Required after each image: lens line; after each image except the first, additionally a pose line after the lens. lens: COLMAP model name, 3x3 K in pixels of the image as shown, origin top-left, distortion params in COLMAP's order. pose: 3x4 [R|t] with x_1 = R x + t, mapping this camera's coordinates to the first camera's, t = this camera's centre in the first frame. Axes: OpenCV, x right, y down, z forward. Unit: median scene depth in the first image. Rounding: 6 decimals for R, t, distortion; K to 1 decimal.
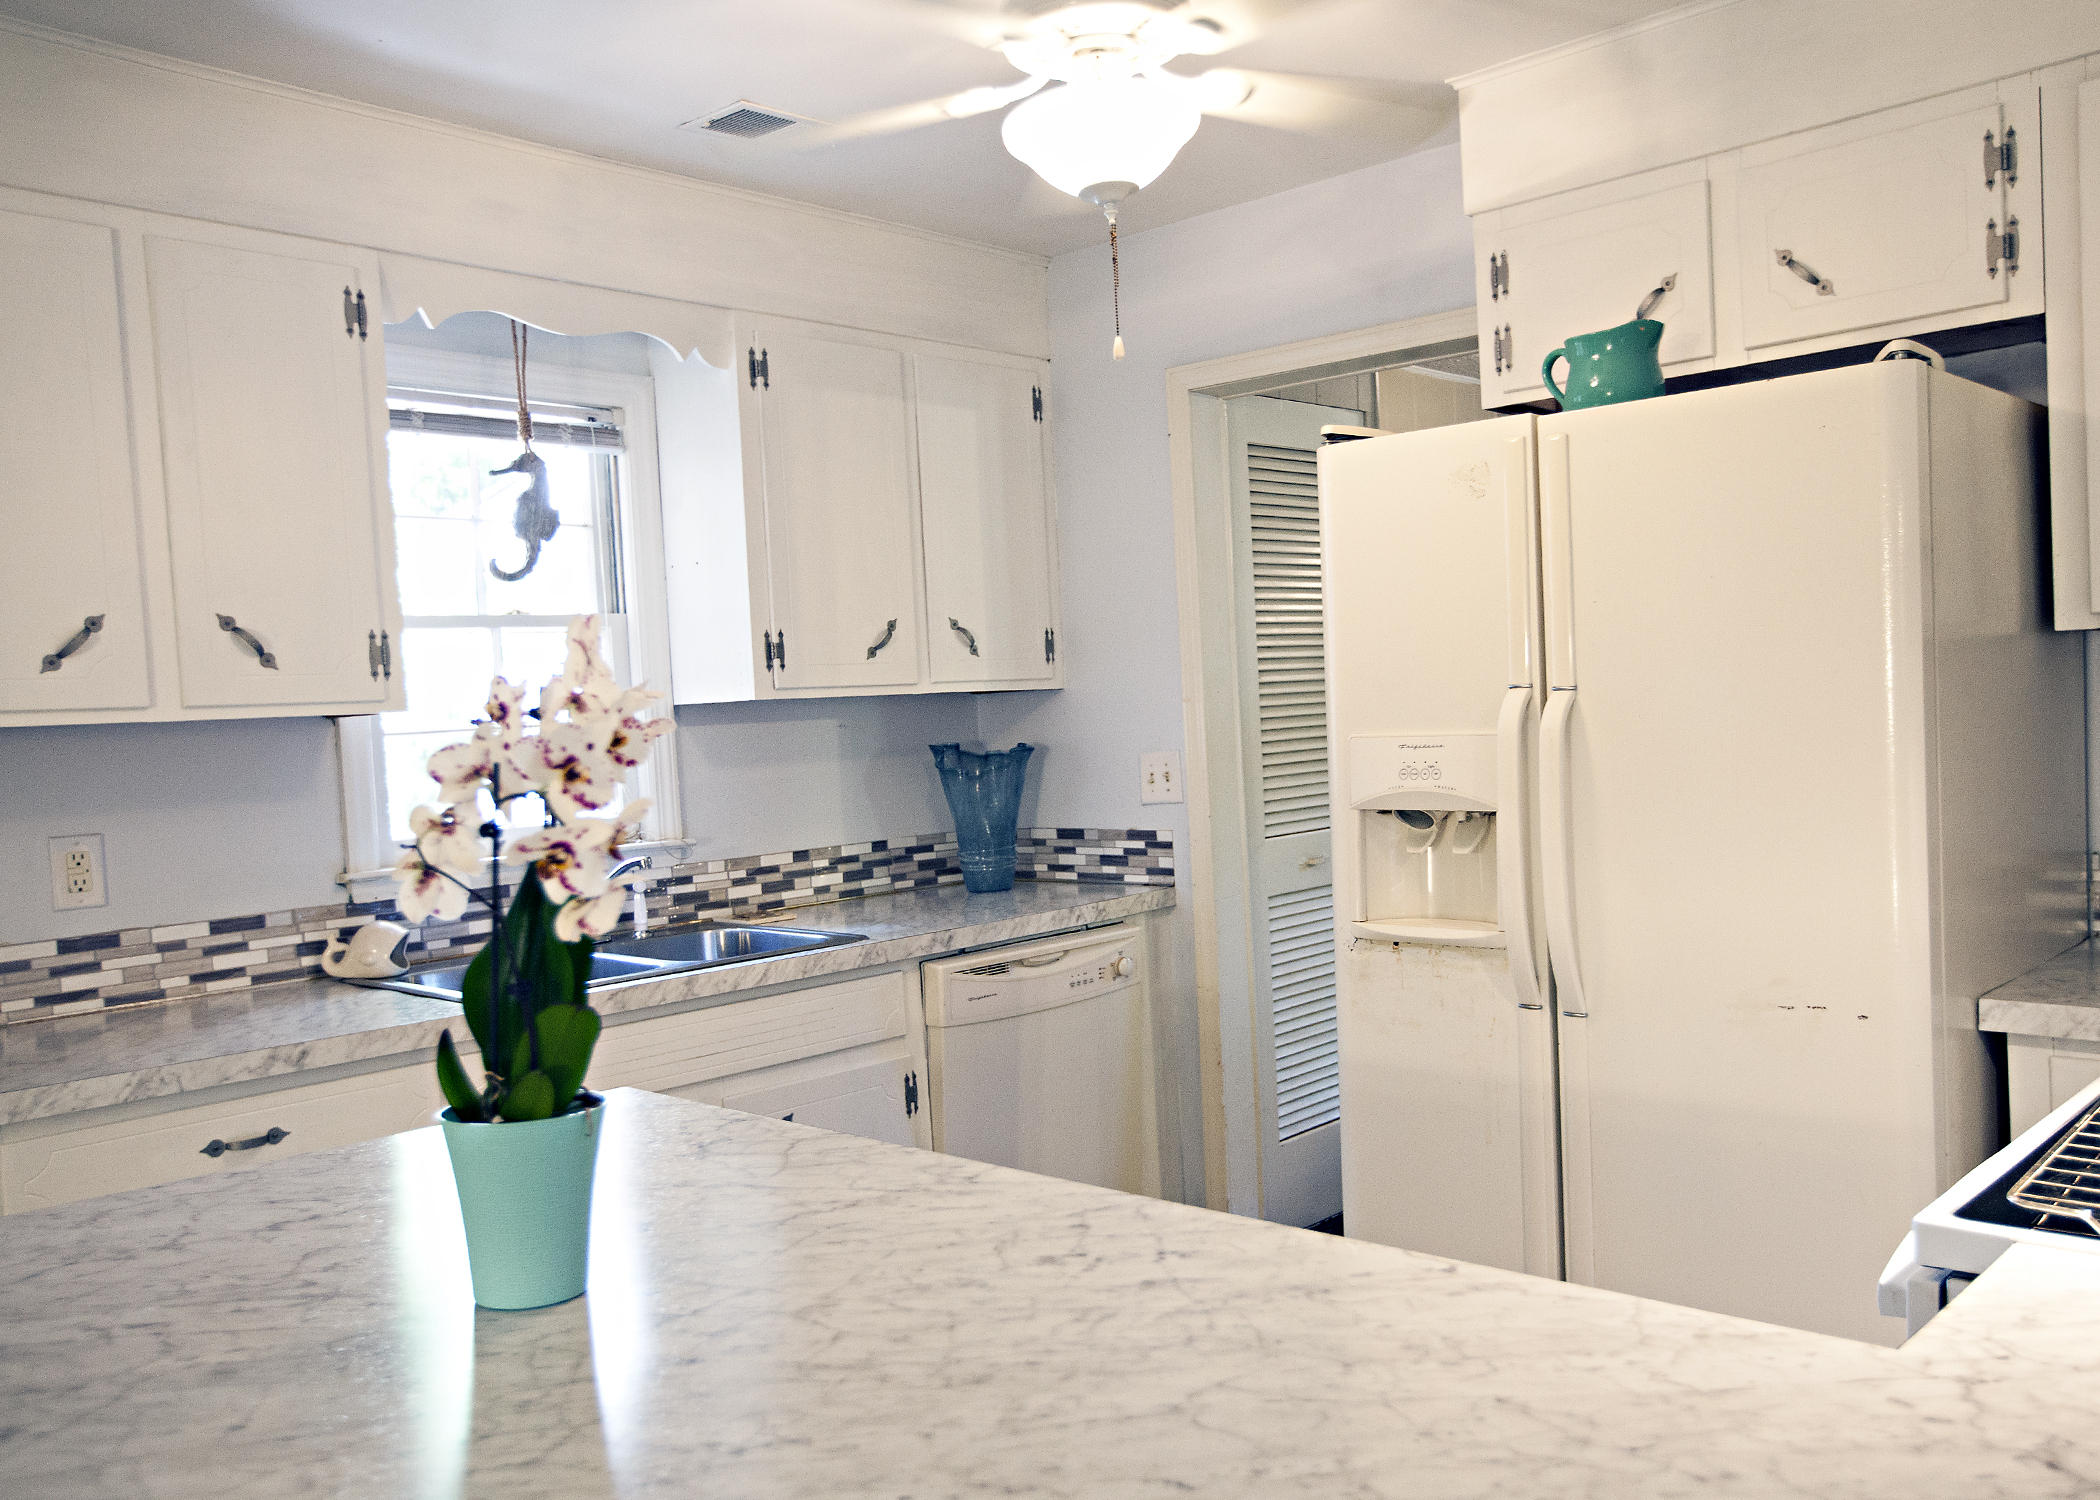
lens RADIAL K [[1745.1, 0, 1139.4], [0, 1745.1, 773.2], [0, 0, 1]] dist [-0.004228, 0.013663]
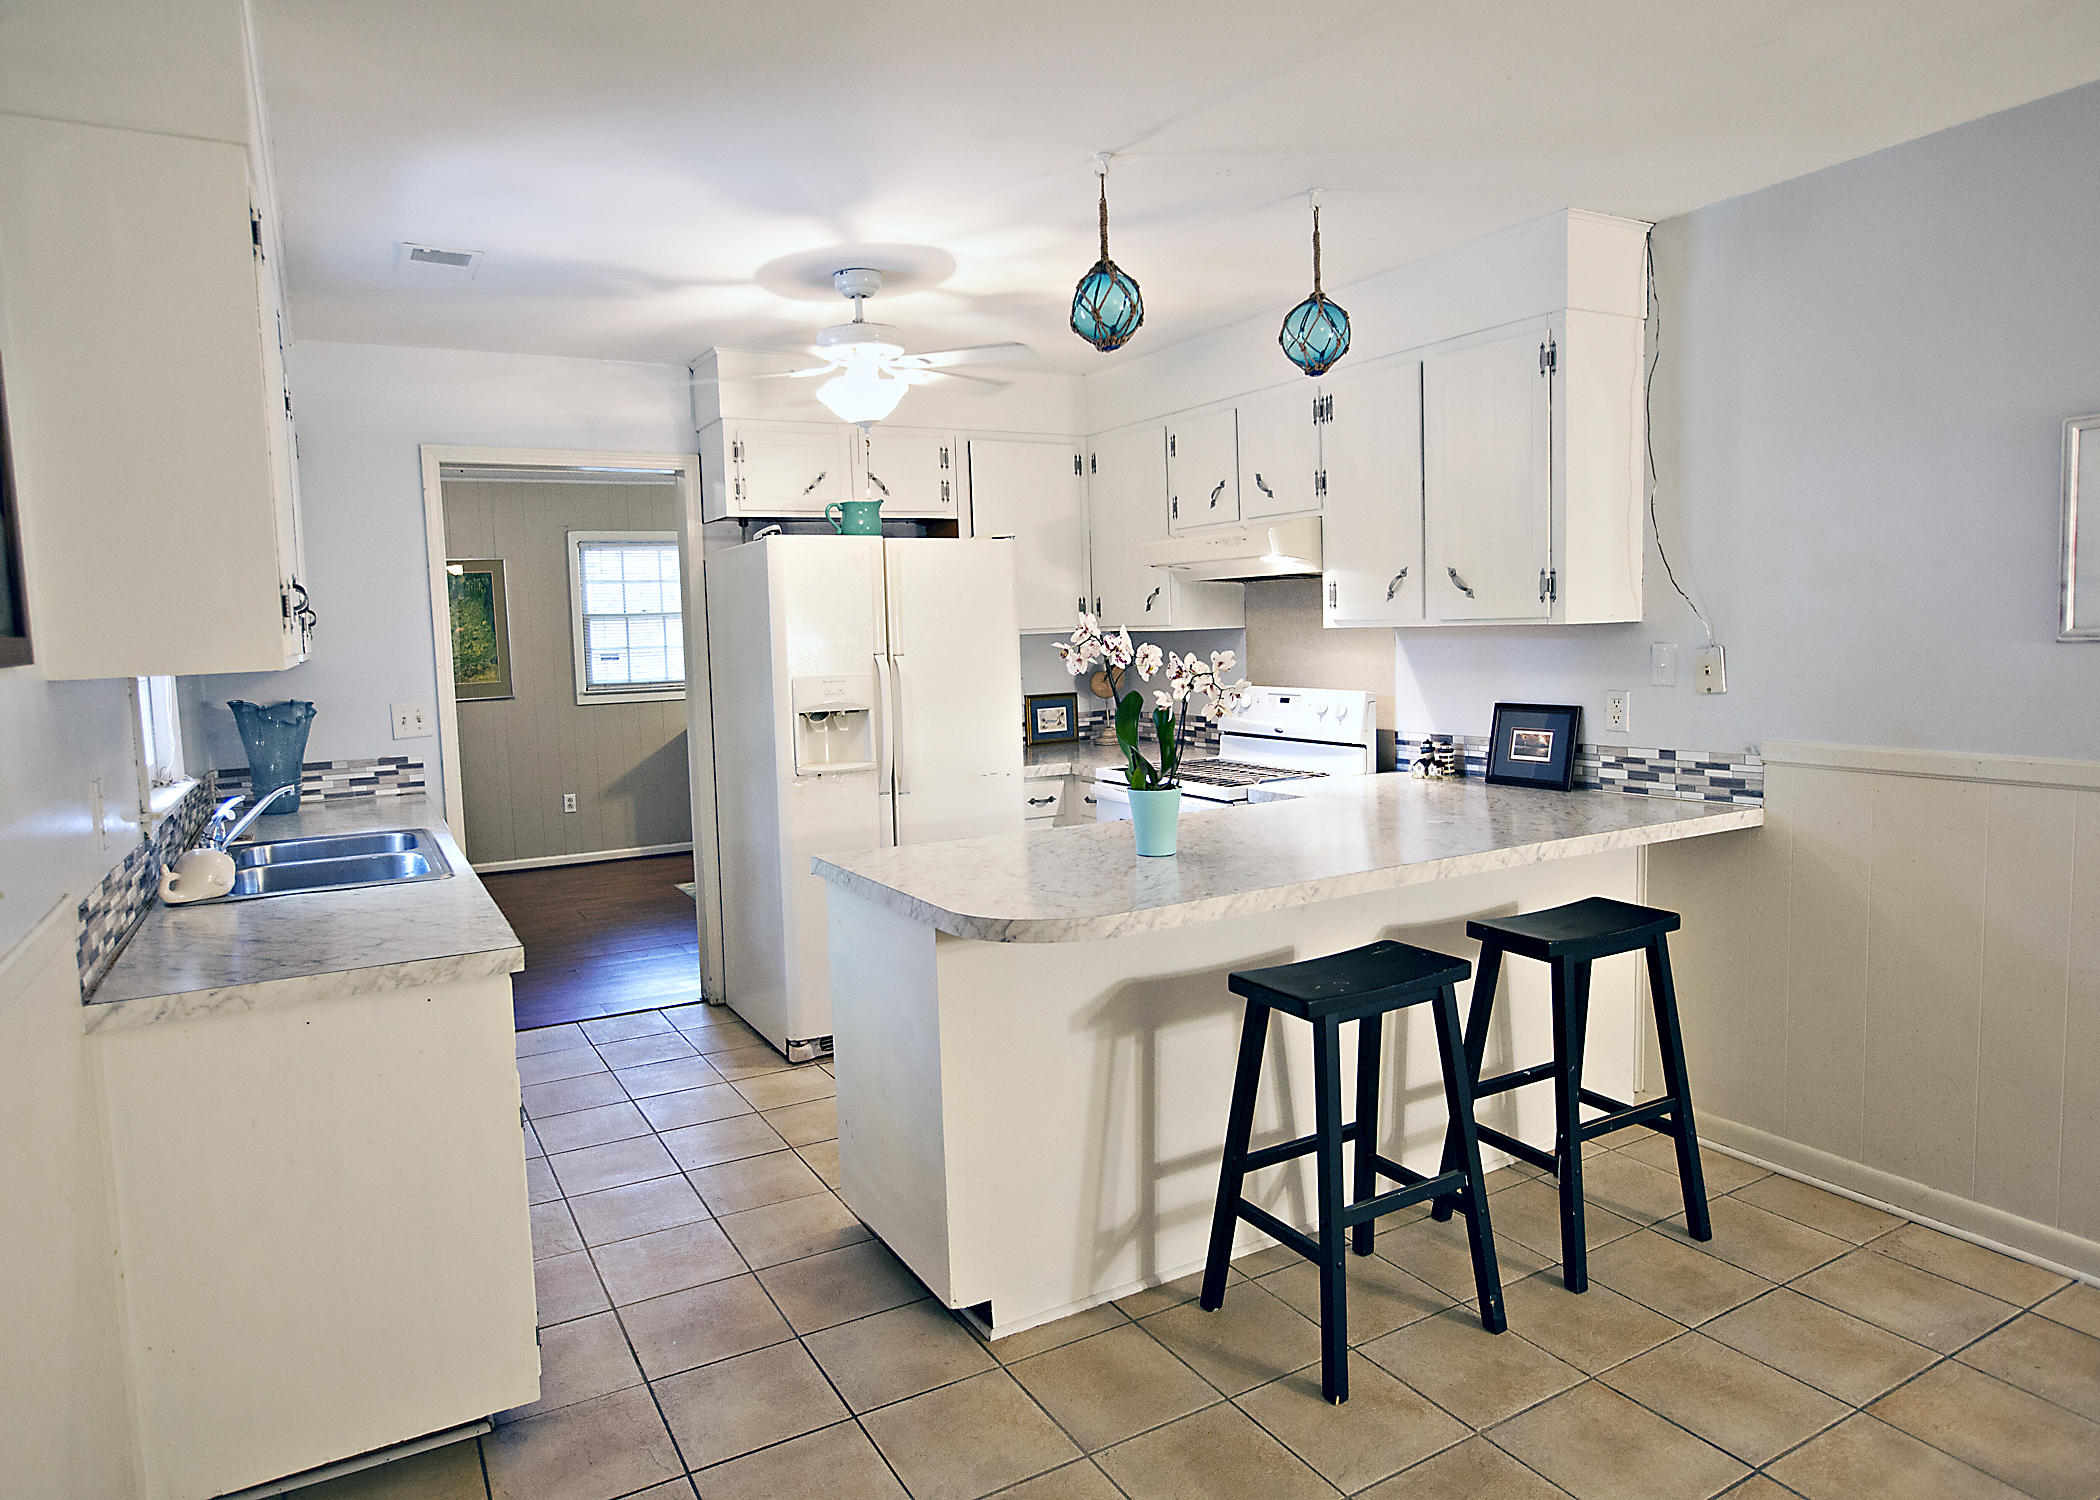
lens RADIAL K [[1255.3, 0, 1028.4], [0, 1255.3, 738.4], [0, 0, 1]] dist [-0.028638, 0.005334]
pose [[0.320233, -0.045770, 0.946232, -0.858458], [0.052222, 0.998166, 0.030608, 0.013926], [-0.945898, 0.039613, 0.322036, 0.188814]]
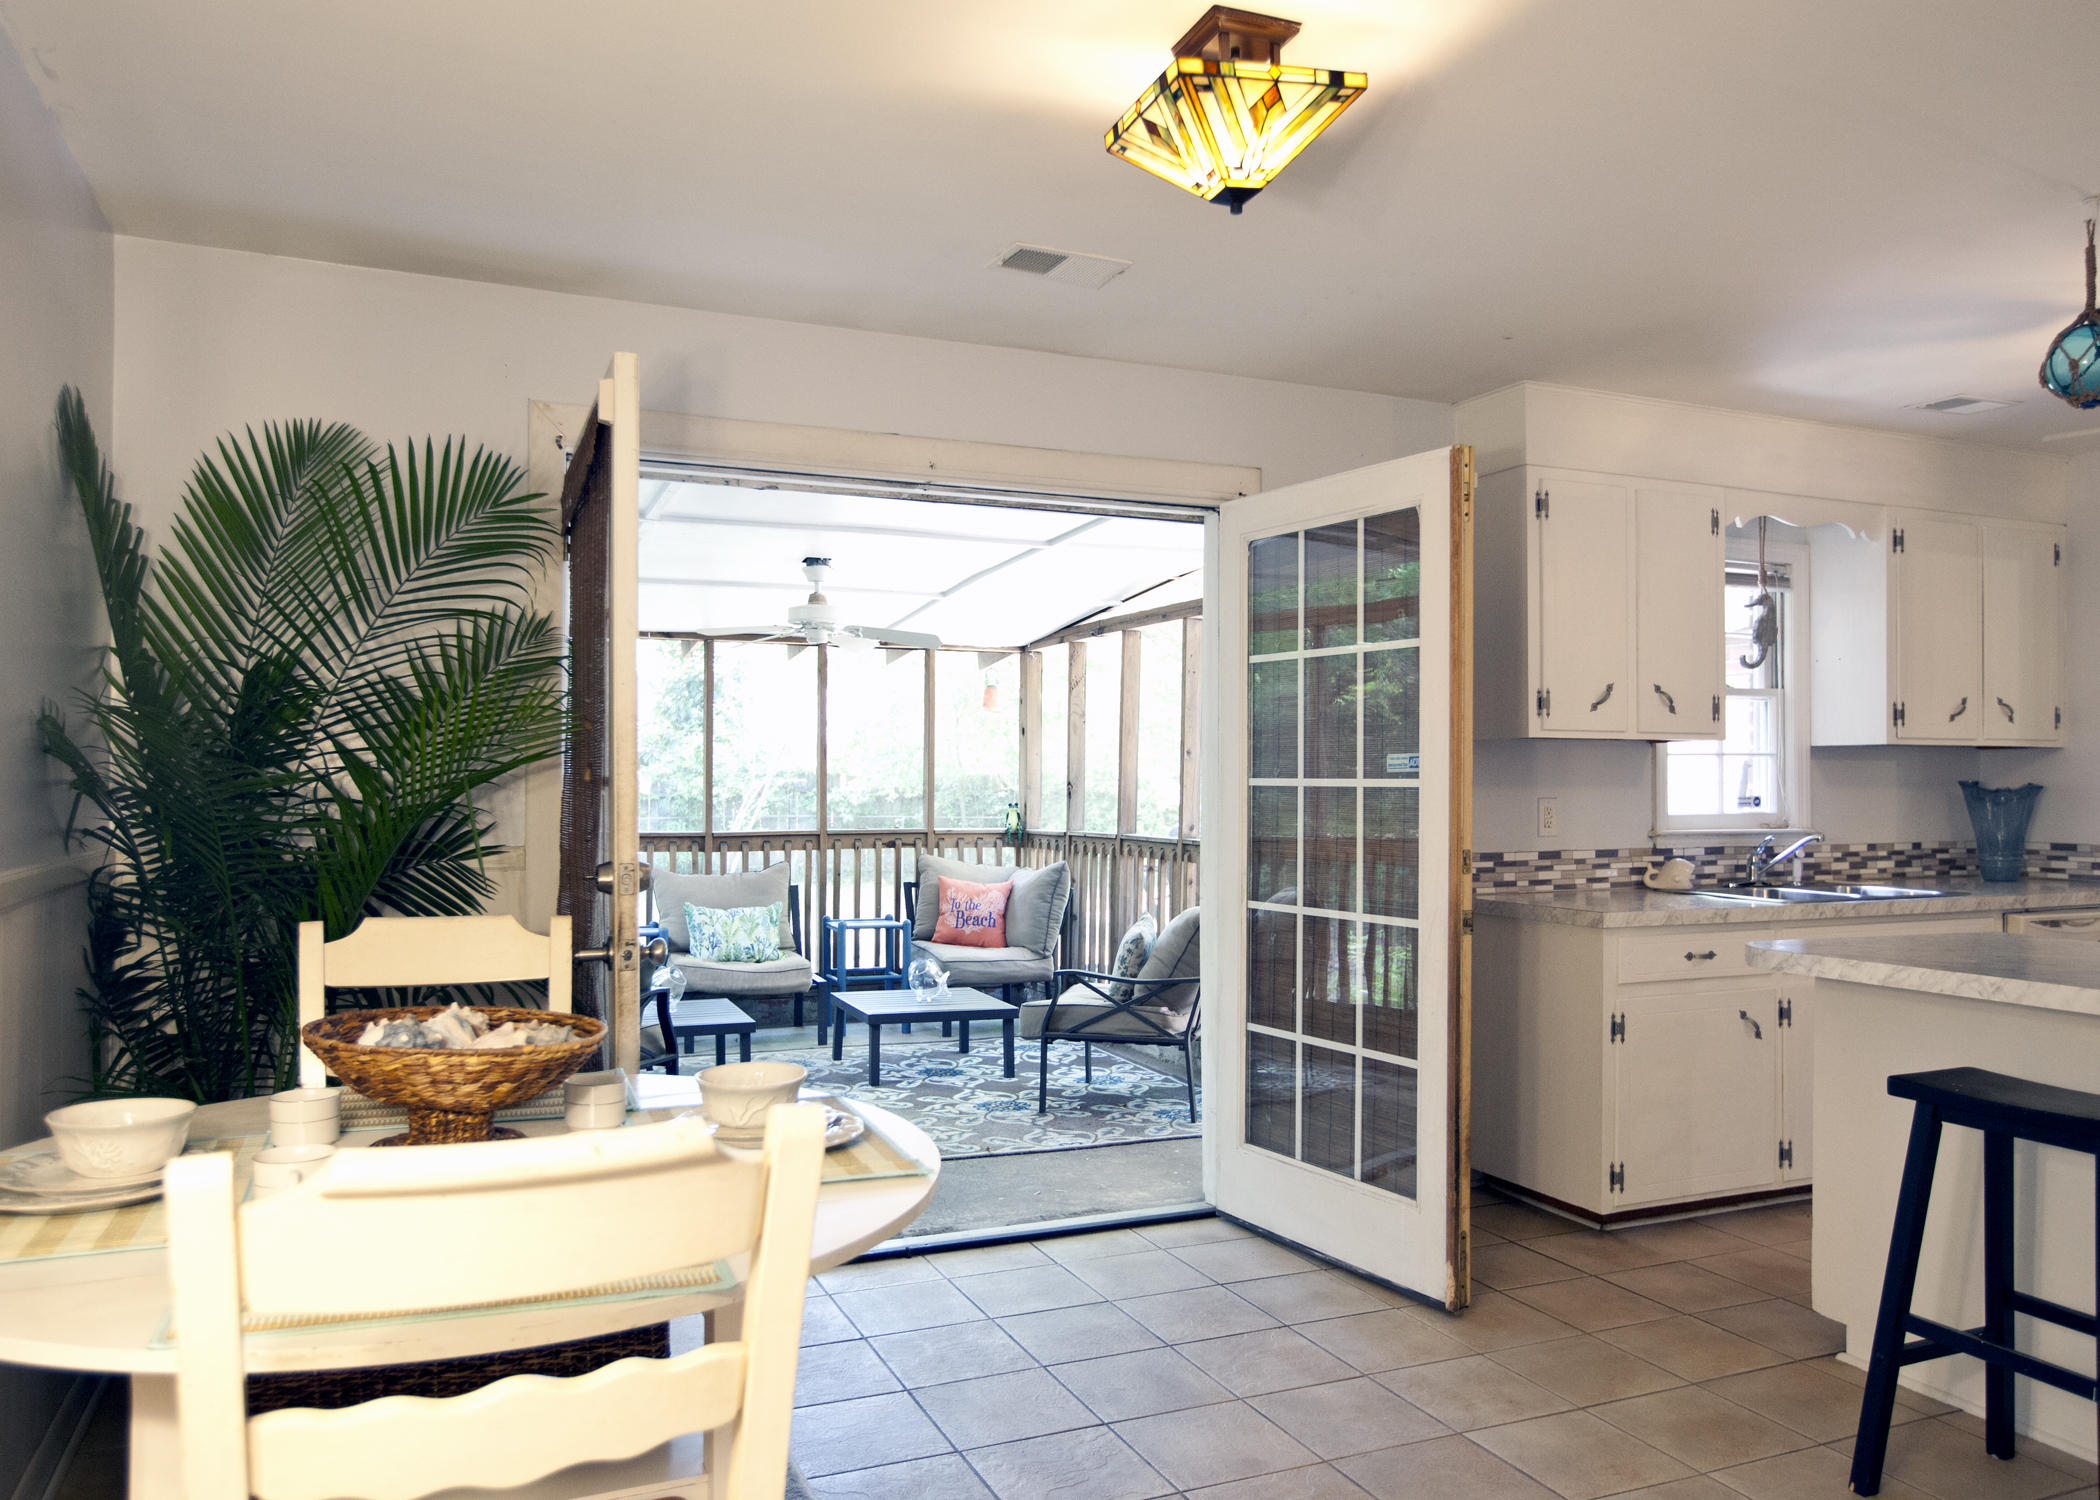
lens RADIAL K [[1528.2, 0, 1044.0], [0, 1528.2, 765.8], [0, 0, 1]] dist [-0.005899, 0.015524]
pose [[0.911436, 0.046048, -0.408856, -0.330143], [-0.063079, 0.997608, -0.028261, 0.063296], [0.406577, 0.051549, 0.912161, -0.572069]]
